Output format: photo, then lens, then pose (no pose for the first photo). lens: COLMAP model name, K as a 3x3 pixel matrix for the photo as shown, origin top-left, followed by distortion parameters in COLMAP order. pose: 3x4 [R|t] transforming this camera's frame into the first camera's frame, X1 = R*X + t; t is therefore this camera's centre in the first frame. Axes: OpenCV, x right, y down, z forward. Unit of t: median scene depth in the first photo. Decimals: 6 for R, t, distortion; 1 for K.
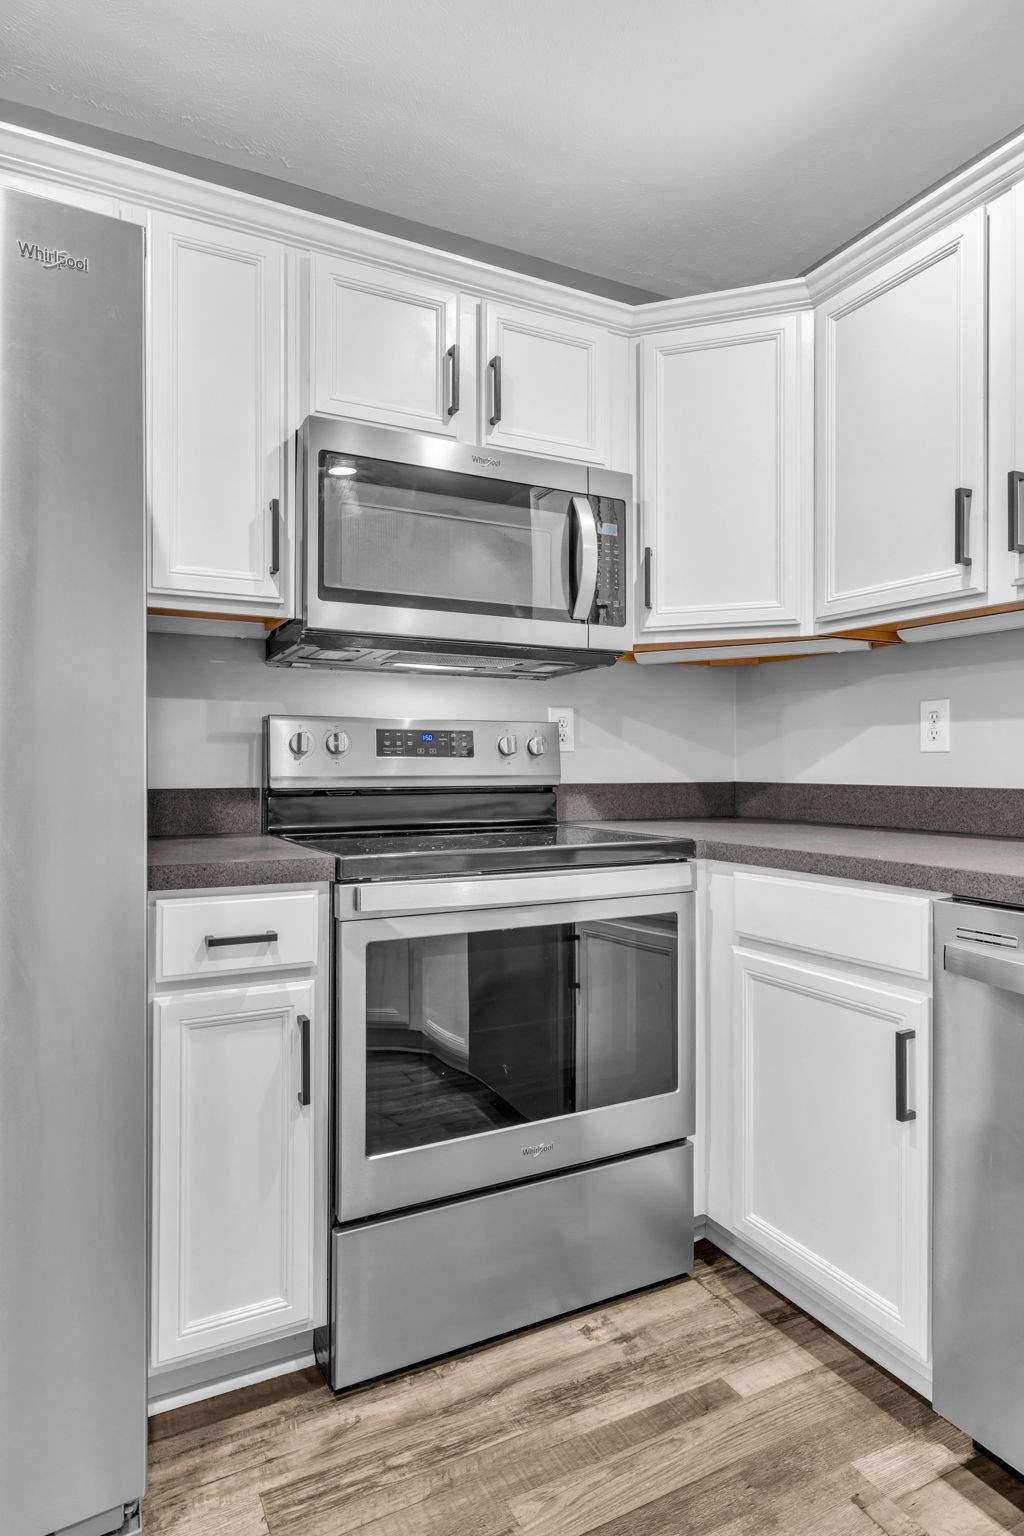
lens RADIAL K [[882.0, 0, 476.8], [0, 882.0, 763.8], [0, 0, 1]] dist [-0.016394, -0.002269]
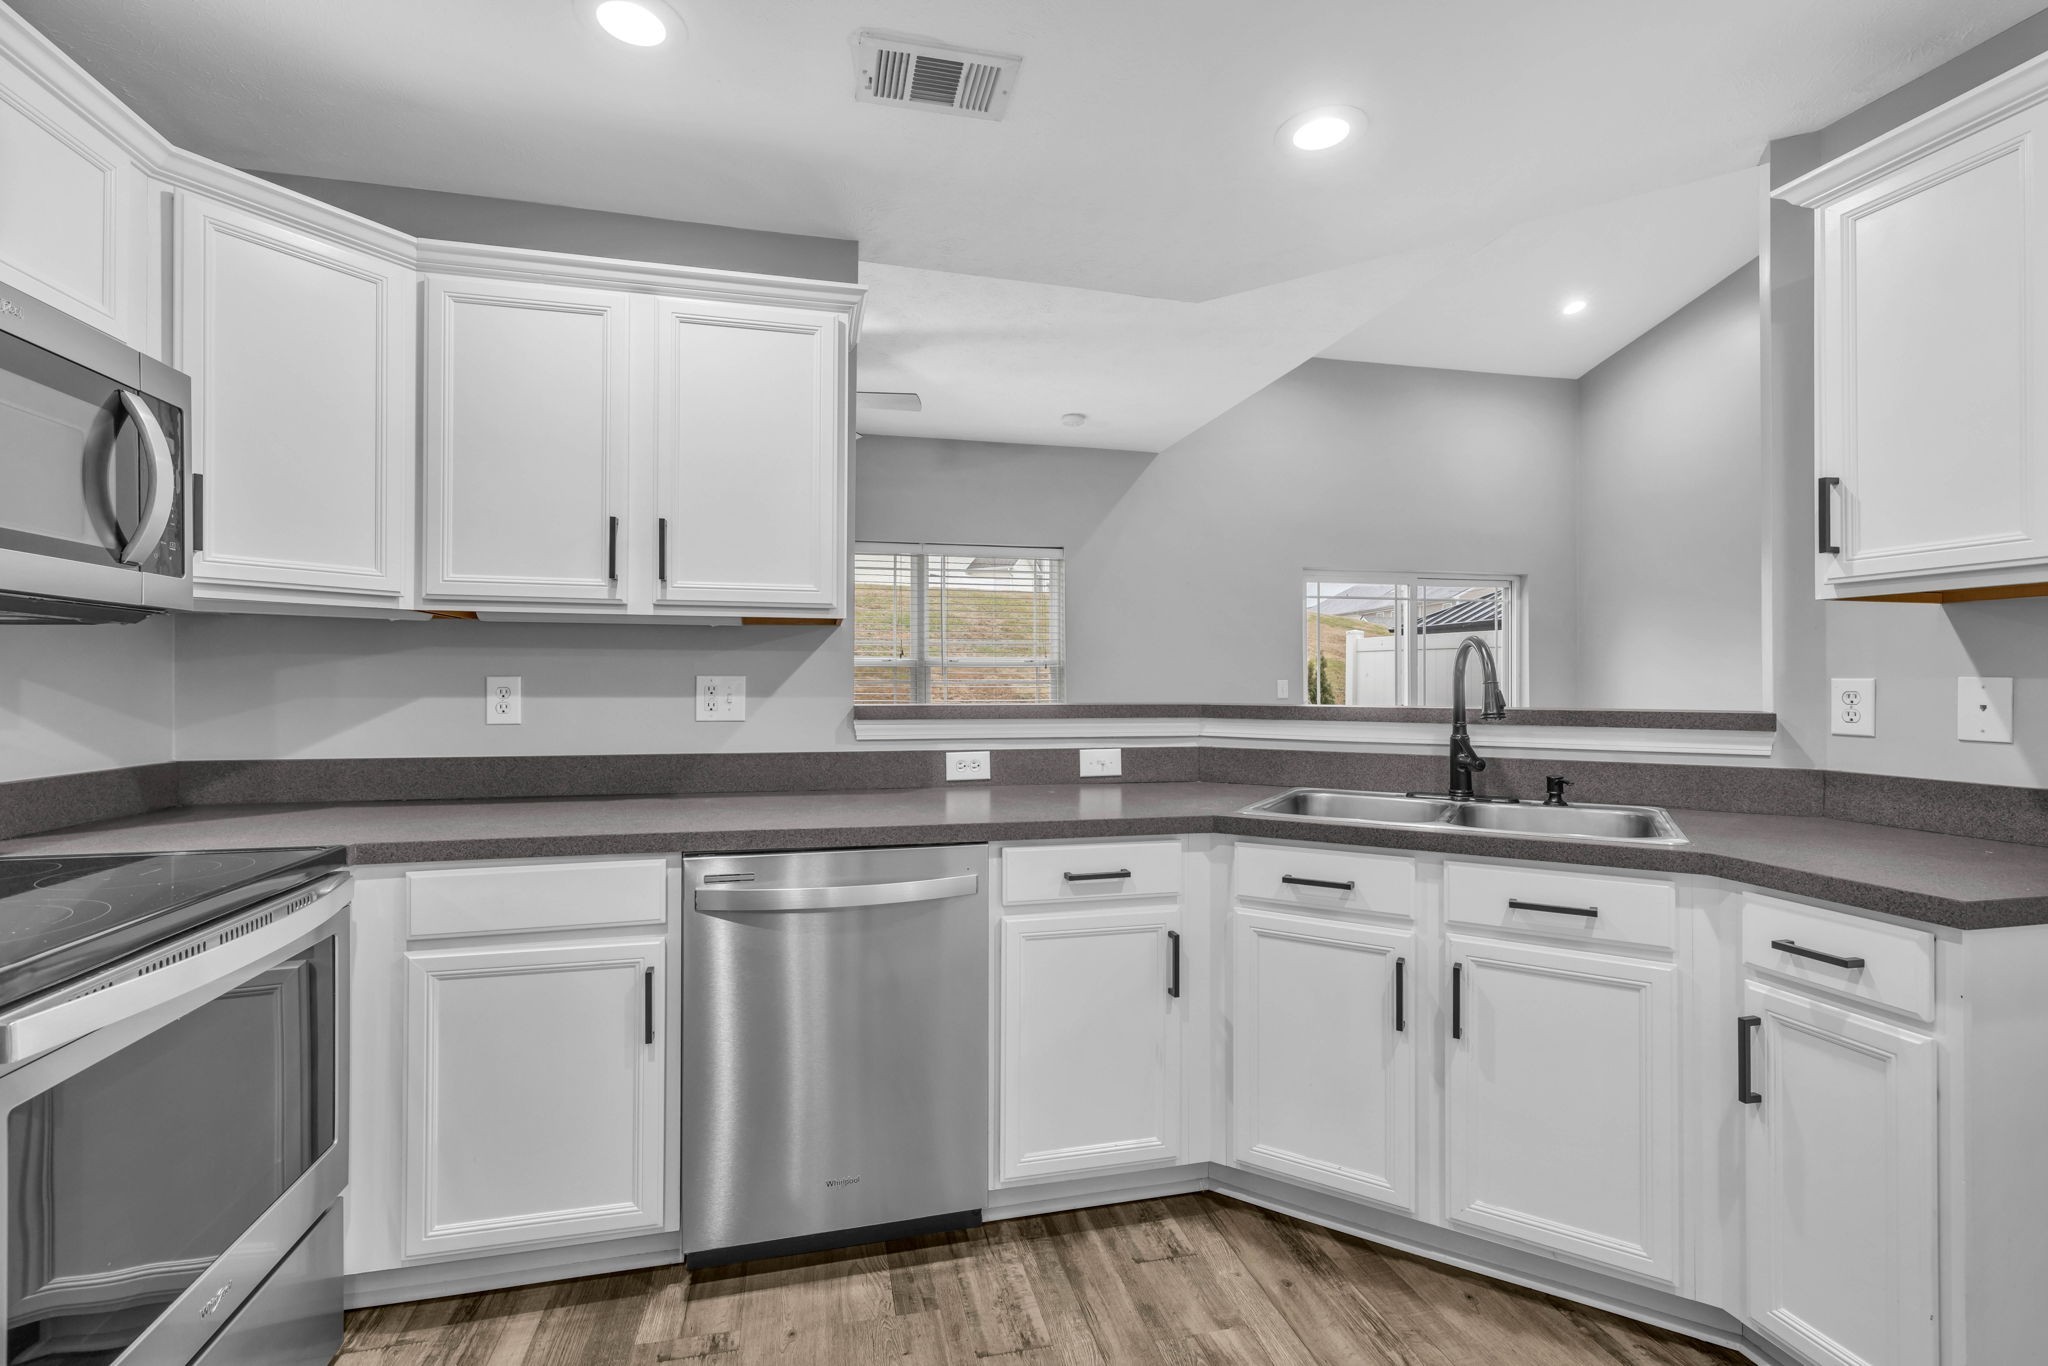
lens RADIAL K [[891.2, 0, 1013.4], [0, 891.2, 695.6], [0, 0, 1]] dist [0.004979, 0.000194]
pose [[0.215084, -0.015865, 0.976467, -0.501580], [-0.001400, 0.999862, 0.016553, -0.082906], [-0.976594, -0.004928, 0.215033, 0.182680]]
